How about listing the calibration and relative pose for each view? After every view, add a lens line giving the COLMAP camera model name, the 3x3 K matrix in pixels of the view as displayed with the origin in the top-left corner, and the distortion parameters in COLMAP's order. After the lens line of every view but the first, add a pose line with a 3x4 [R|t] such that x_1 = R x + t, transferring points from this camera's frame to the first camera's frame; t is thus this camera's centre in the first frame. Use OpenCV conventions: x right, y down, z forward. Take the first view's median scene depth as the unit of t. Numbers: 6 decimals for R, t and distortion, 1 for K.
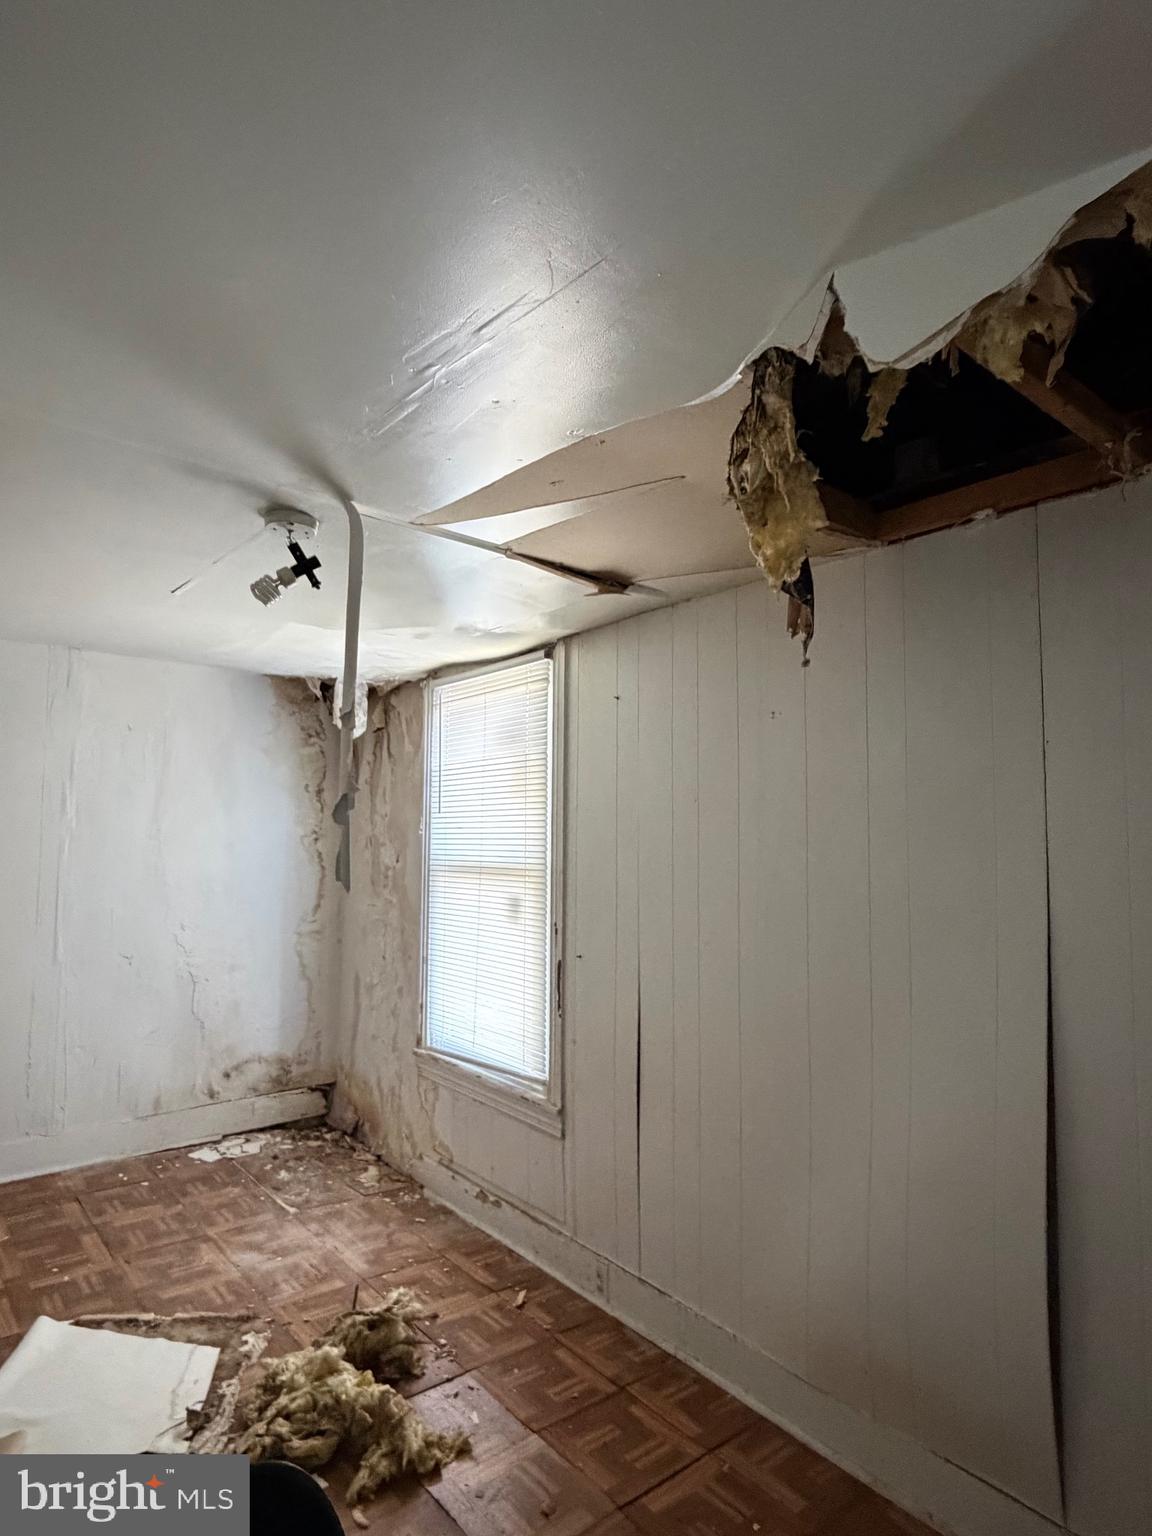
lens RADIAL K [[862.6, 0, 575.8], [0, 862.6, 763.7], [0, 0, 1]] dist [0.001211, 0.000272]
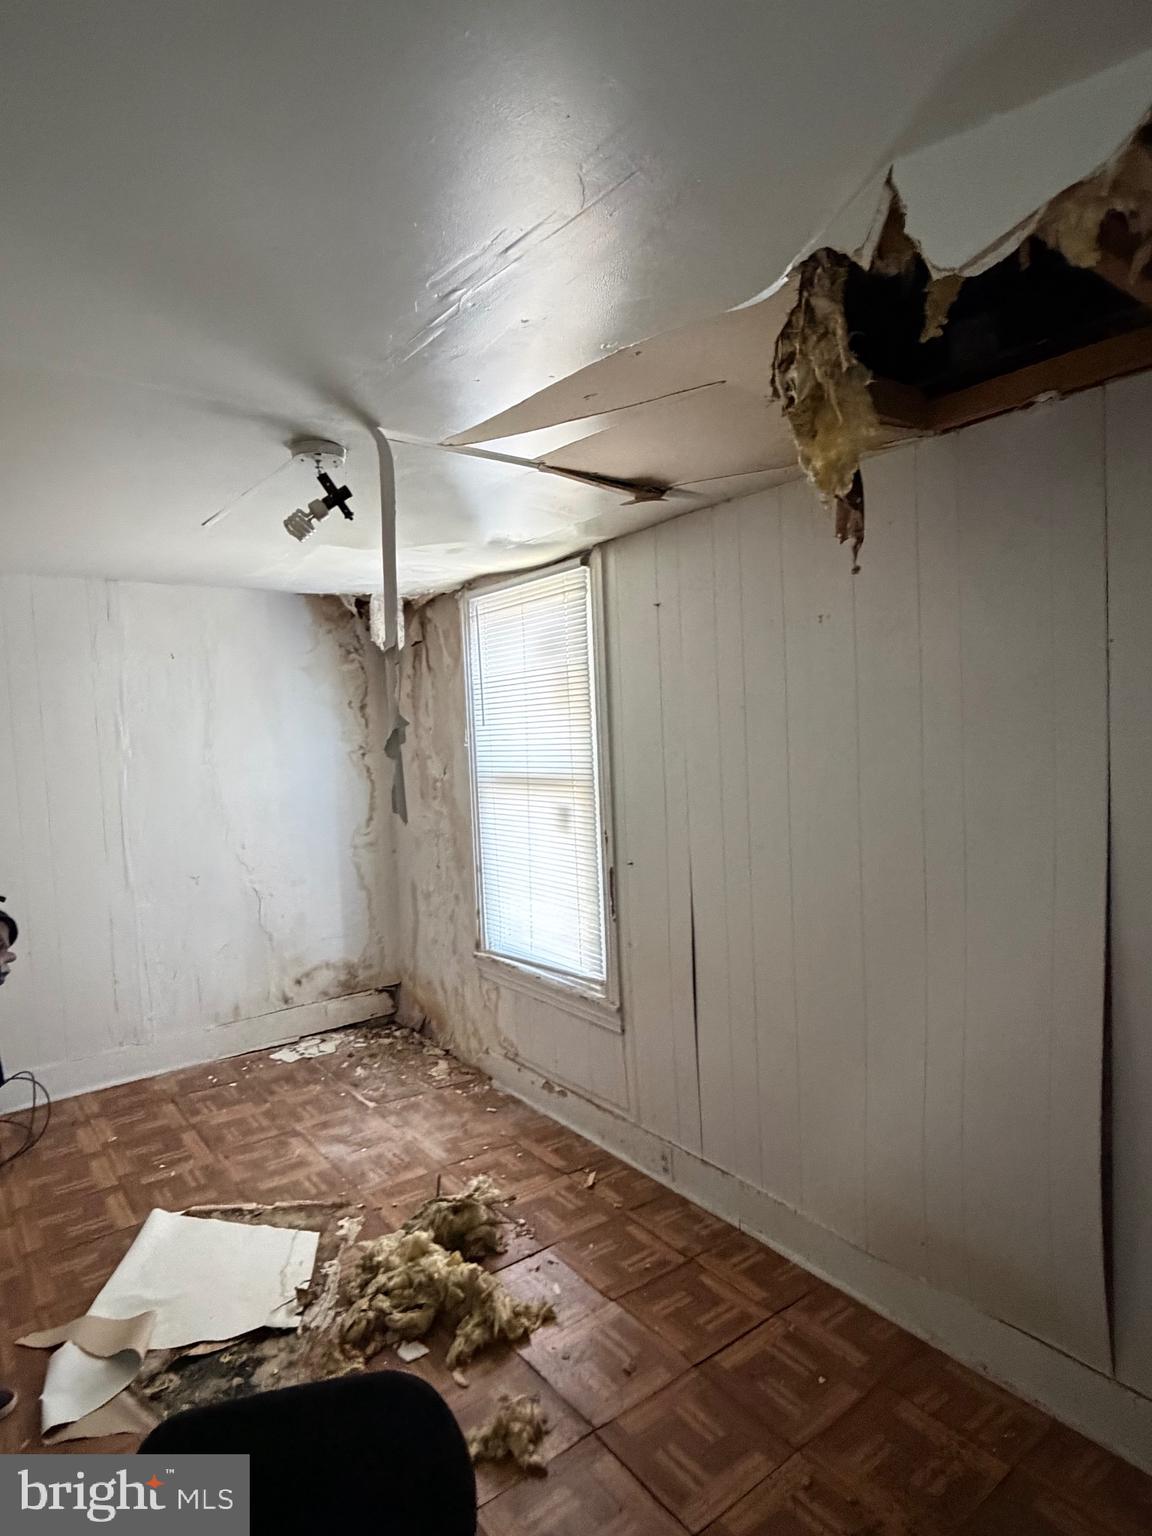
lens RADIAL K [[864.3, 0, 576.6], [0, 864.3, 756.4], [0, 0, 1]] dist [0.003643, 0.000070]
pose [[0.997839, -0.048324, -0.044513, -0.008947], [0.053316, 0.991485, 0.118807, -0.028741], [0.038393, -0.120924, 0.991919, 0.001148]]
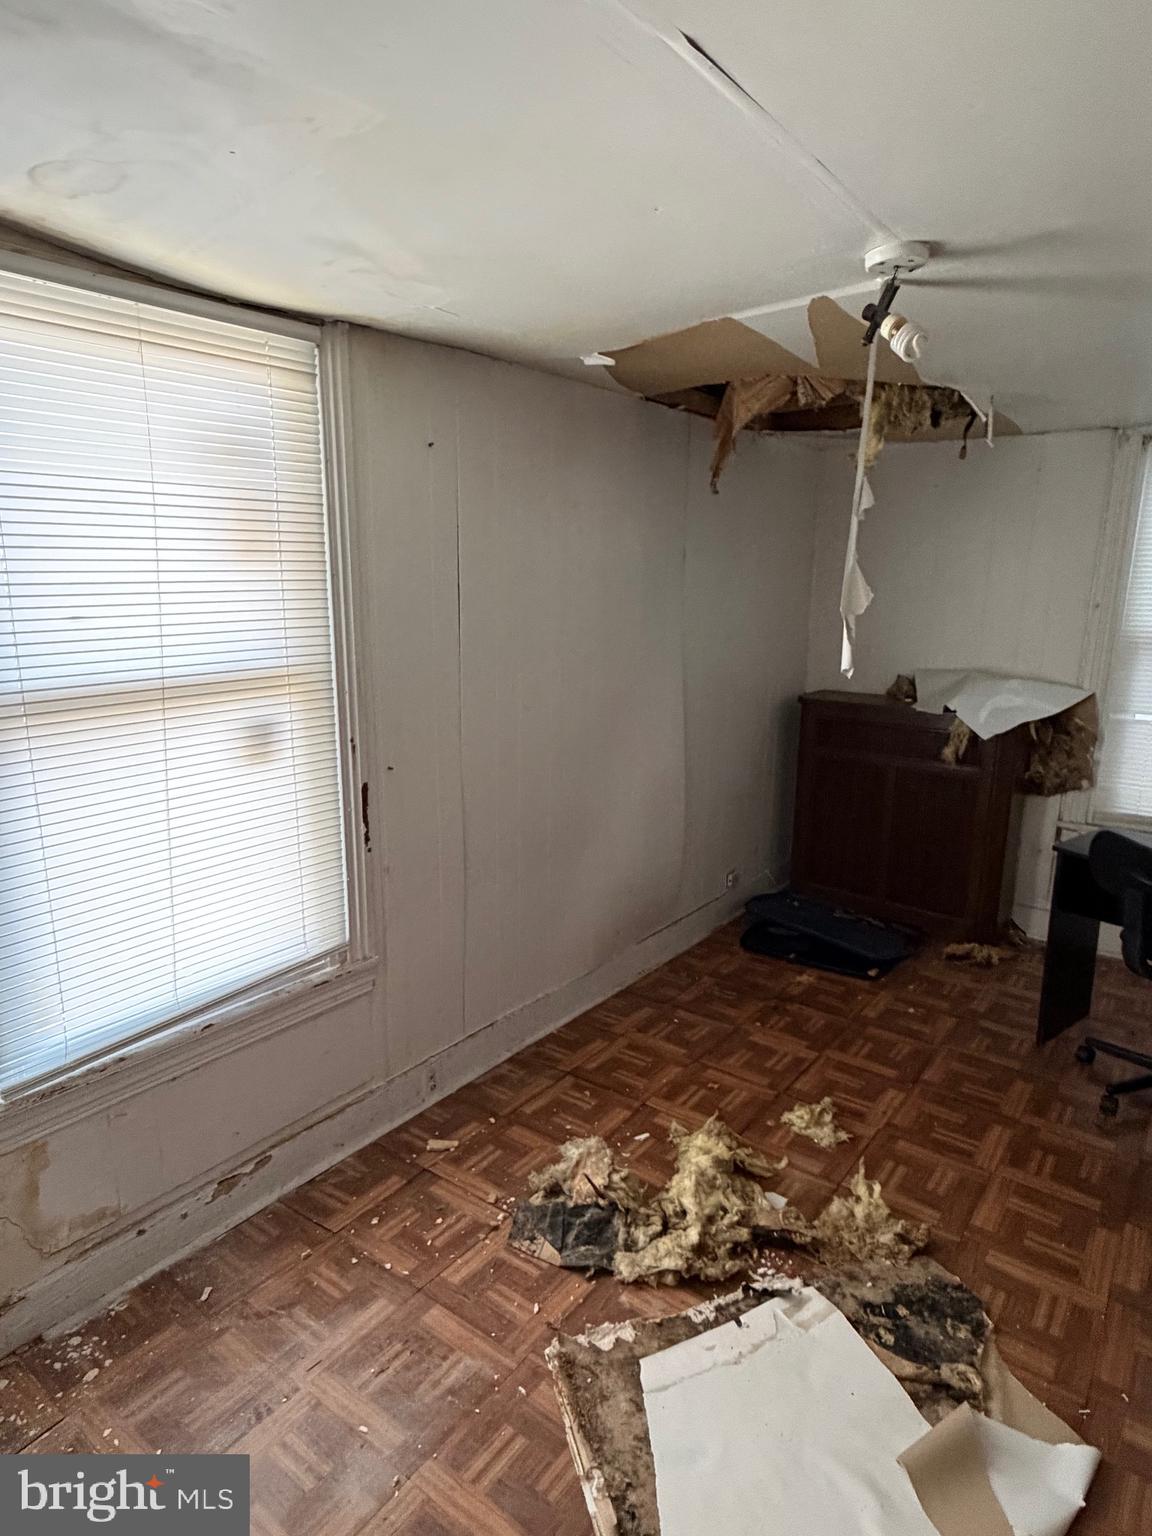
lens RADIAL K [[862.0, 0, 572.1], [0, 862.0, 773.7], [0, 0, 1]] dist [0.001993, -0.000325]
pose [[-0.201551, -0.223891, 0.953546, -0.881283], [-0.080926, 0.974003, 0.211589, 0.048079], [-0.976129, -0.034520, -0.214429, 1.106383]]
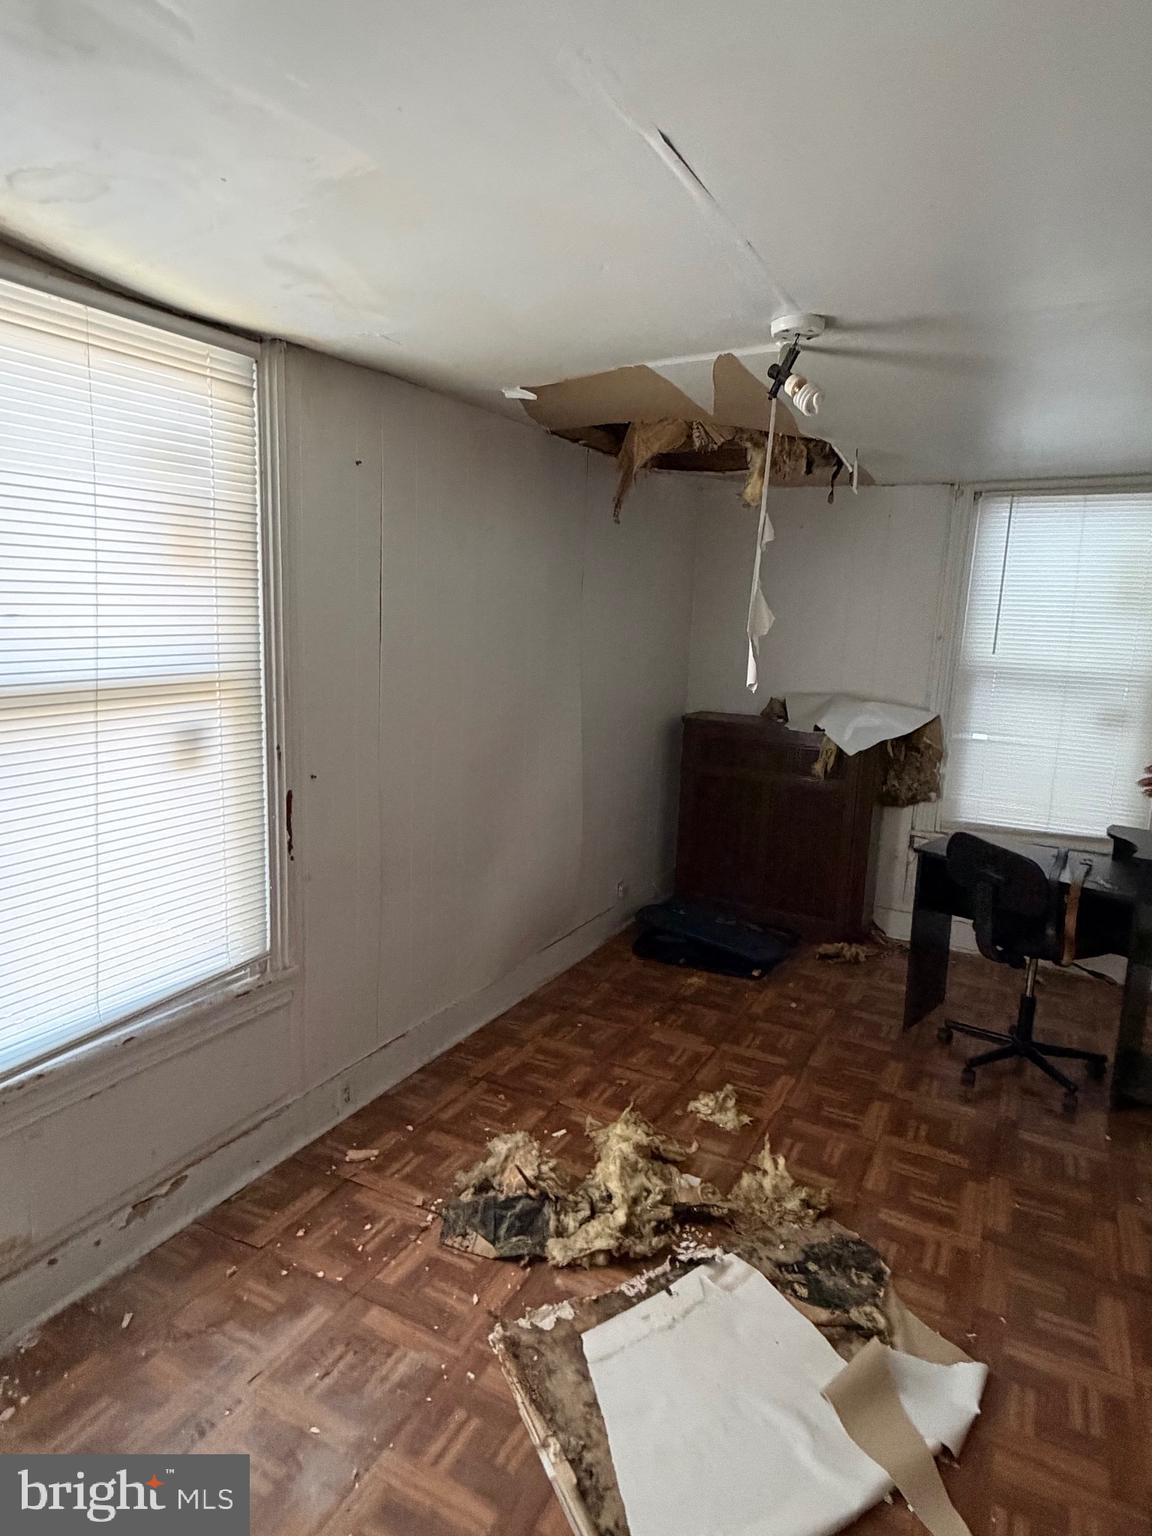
lens RADIAL K [[862.6, 0, 575.8], [0, 862.6, 763.7], [0, 0, 1]] dist [0.001211, 0.000272]
pose [[-0.356928, -0.184061, 0.915819, -0.910199], [-0.109346, 0.981888, 0.154724, 0.064171], [-0.927710, -0.044916, -0.370590, 1.178682]]
